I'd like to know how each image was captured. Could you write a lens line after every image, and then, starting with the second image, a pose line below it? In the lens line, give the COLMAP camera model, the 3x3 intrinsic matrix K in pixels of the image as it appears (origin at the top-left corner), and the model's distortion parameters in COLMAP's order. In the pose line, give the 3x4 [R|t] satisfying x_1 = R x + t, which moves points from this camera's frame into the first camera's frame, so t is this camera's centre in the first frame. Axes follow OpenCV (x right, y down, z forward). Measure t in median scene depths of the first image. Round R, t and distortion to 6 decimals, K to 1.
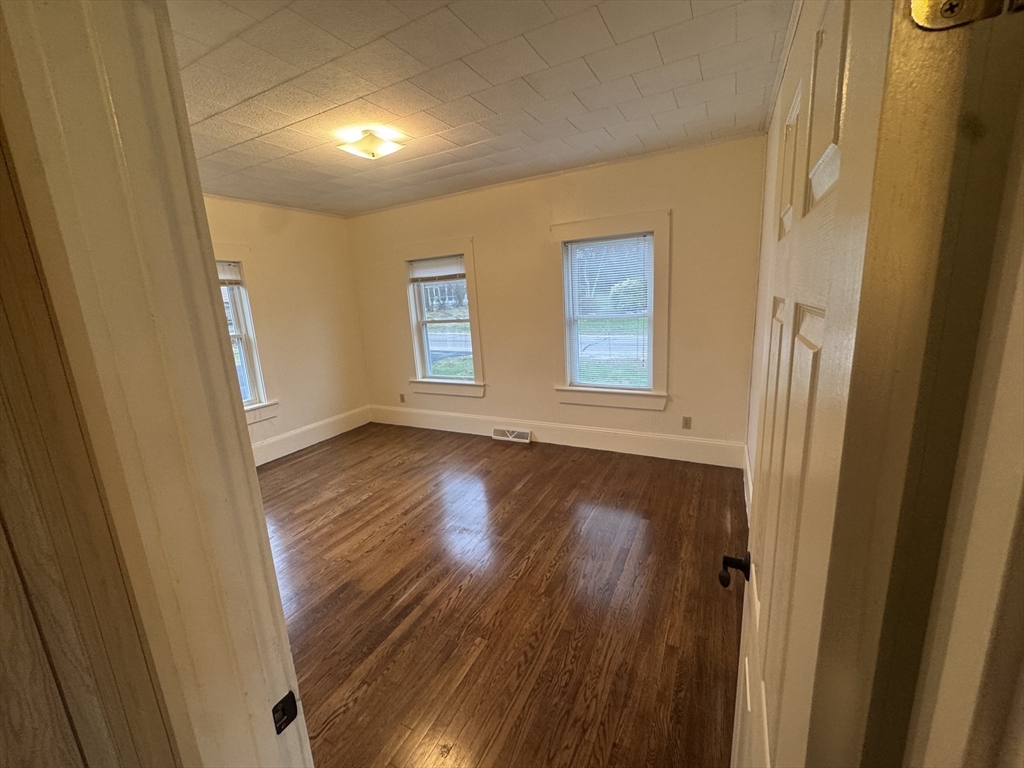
lens RADIAL K [[411.8, 0, 511.0], [0, 411.8, 379.1], [0, 0, 1]] dist [-0.001236, -0.000236]
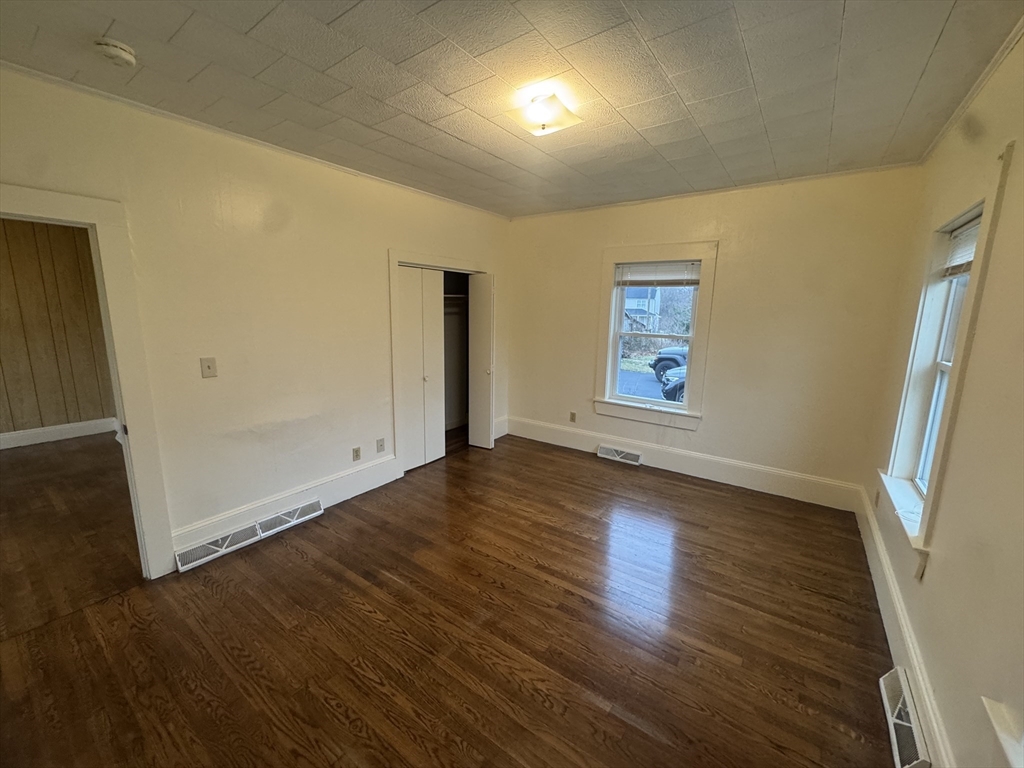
lens RADIAL K [[411.8, 0, 514.9], [0, 411.8, 381.9], [0, 0, 1]] dist [-0.001236, -0.000236]
pose [[-0.140812, 0.230941, -0.962724, 0.432473], [-0.205453, 0.944428, 0.256603, -0.212674], [0.968484, 0.233927, -0.085539, 0.883219]]
